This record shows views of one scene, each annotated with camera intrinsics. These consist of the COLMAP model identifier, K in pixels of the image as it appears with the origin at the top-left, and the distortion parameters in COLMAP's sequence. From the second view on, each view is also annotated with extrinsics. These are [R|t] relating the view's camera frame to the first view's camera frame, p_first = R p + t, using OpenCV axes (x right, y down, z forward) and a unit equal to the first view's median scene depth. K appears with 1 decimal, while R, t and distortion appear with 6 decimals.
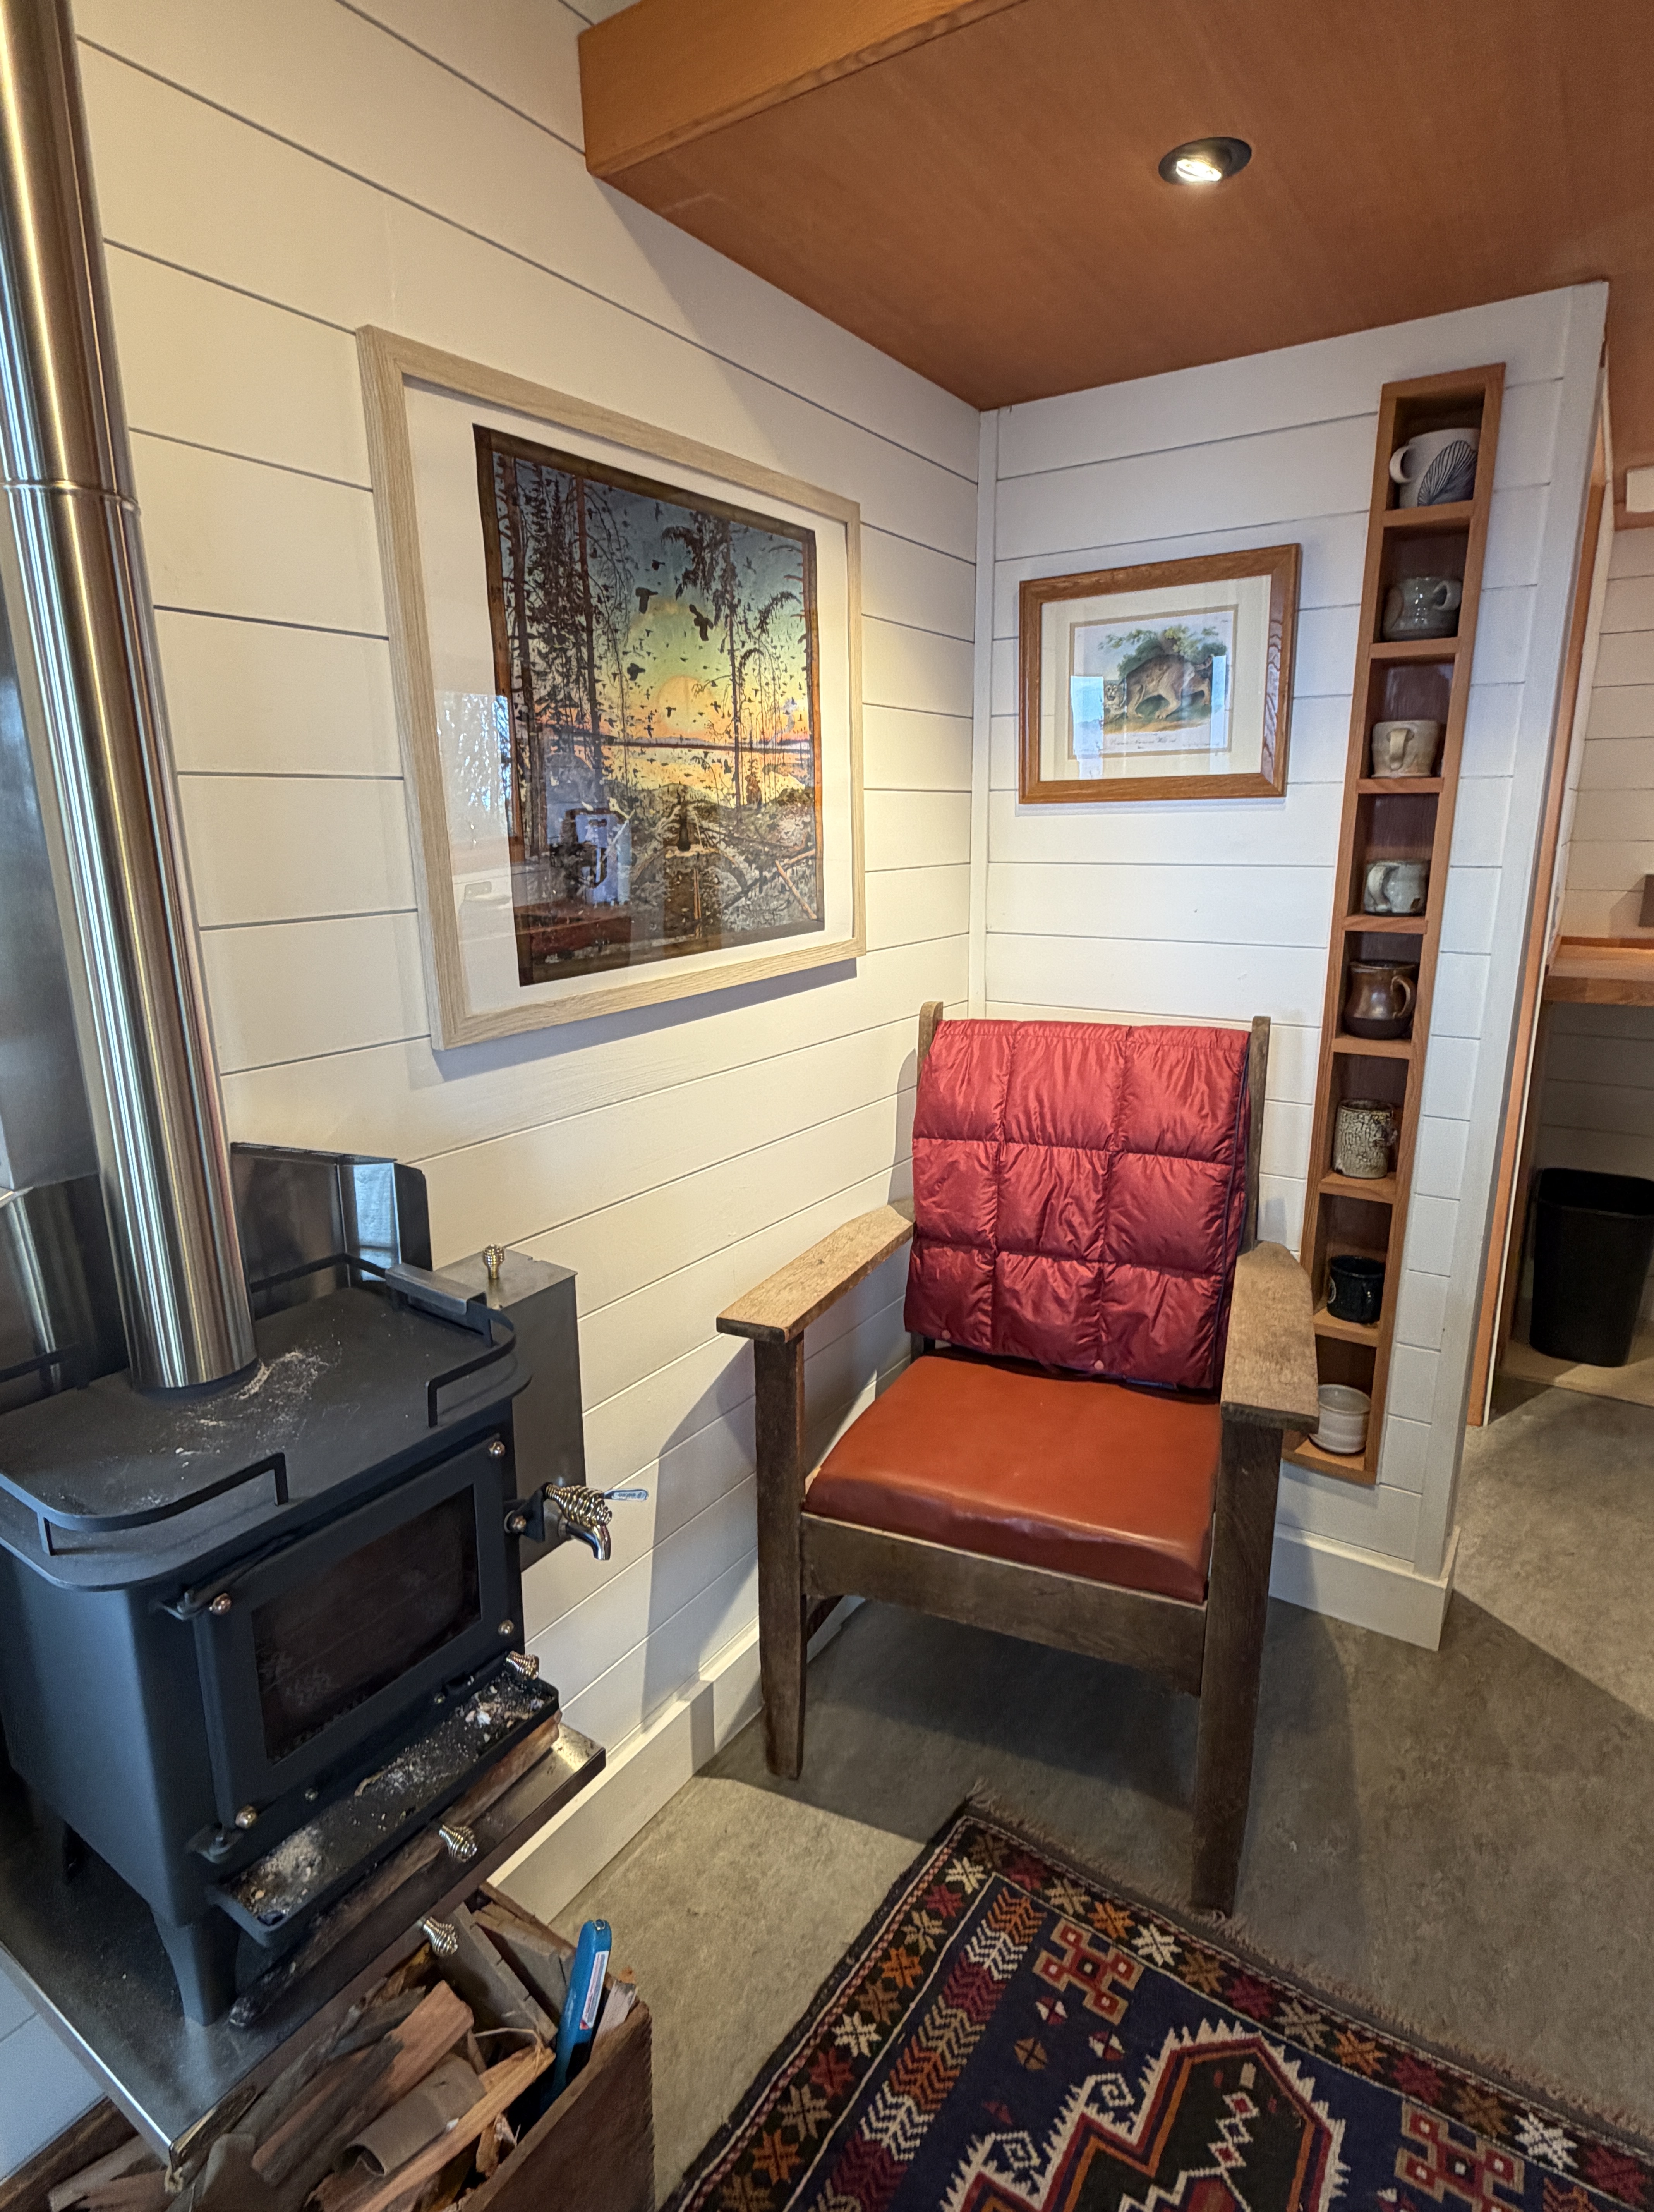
lens RADIAL K [[1156.9, 0, 827.0], [0, 1156.9, 1106.0], [0, 0, 1]] dist [0.003131, -0.000736]
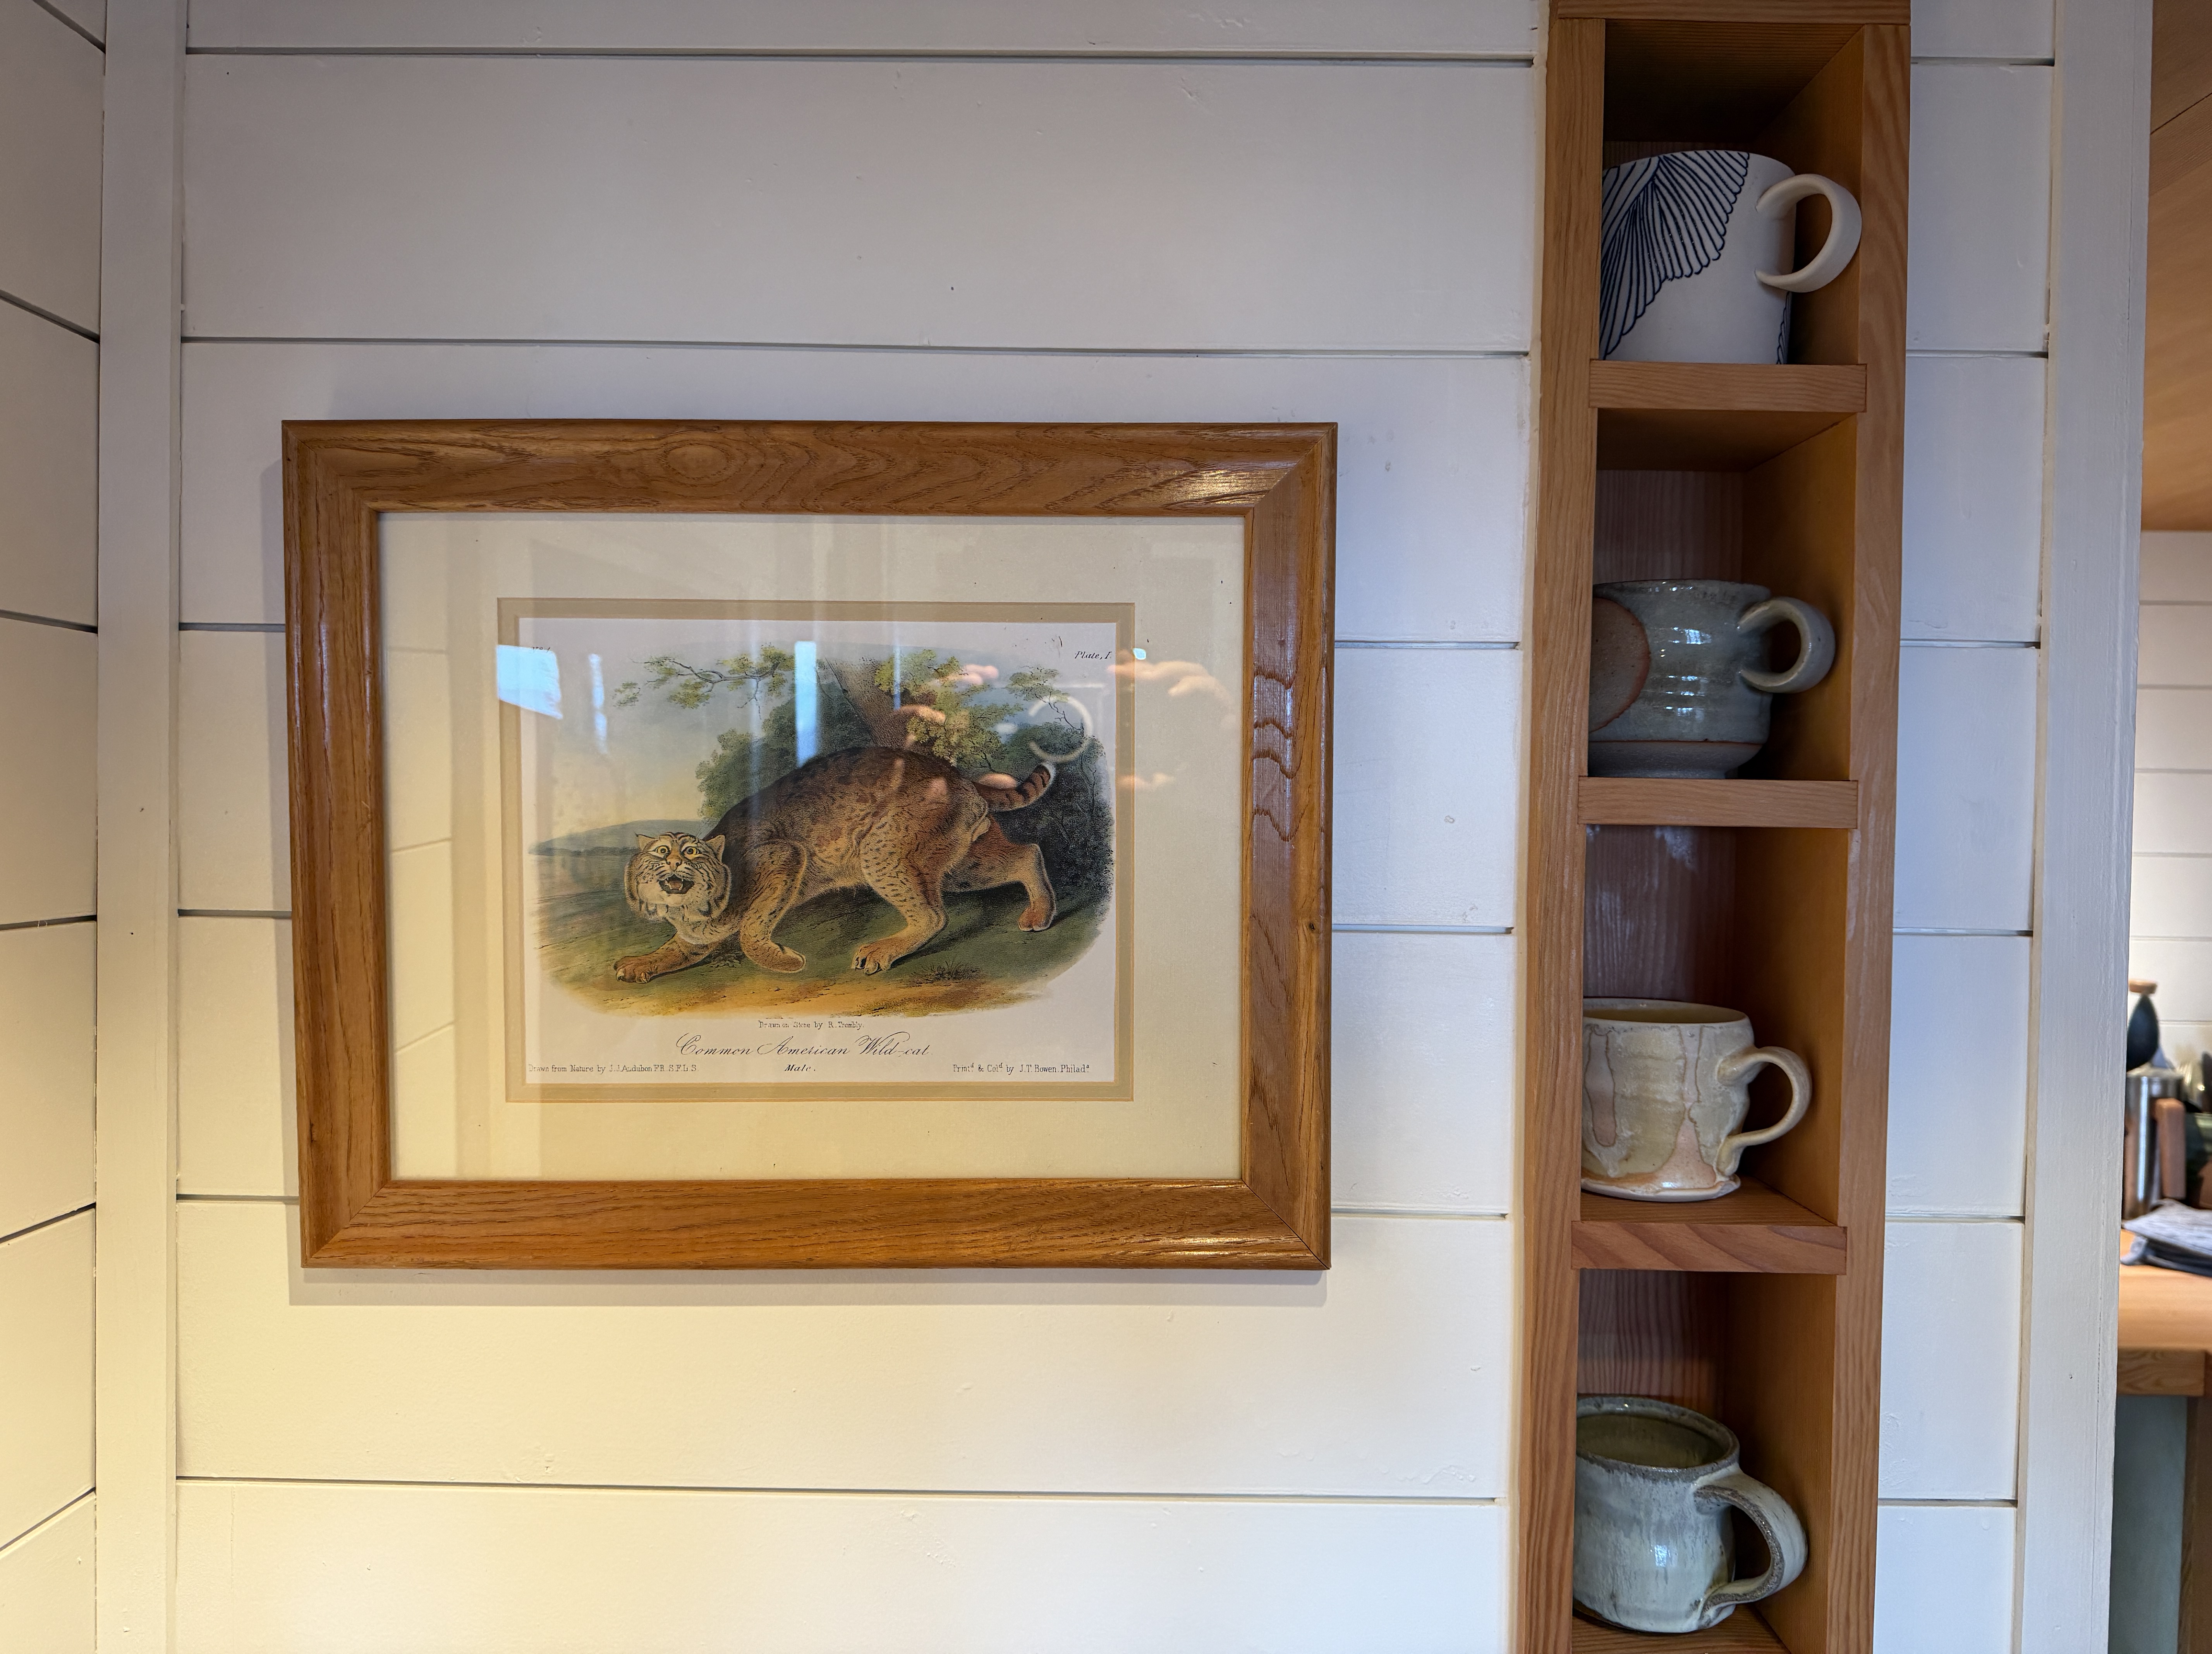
lens RADIAL K [[1668.9, 0, 1106.0], [0, 1668.9, 827.0], [0, 0, 1]] dist [-0.004988, -0.003152]
pose [[0.838453, 0.016706, 0.544718, 0.142235], [0.112588, 0.972657, -0.203131, -0.326125], [-0.533217, 0.231645, 0.813646, 0.750216]]
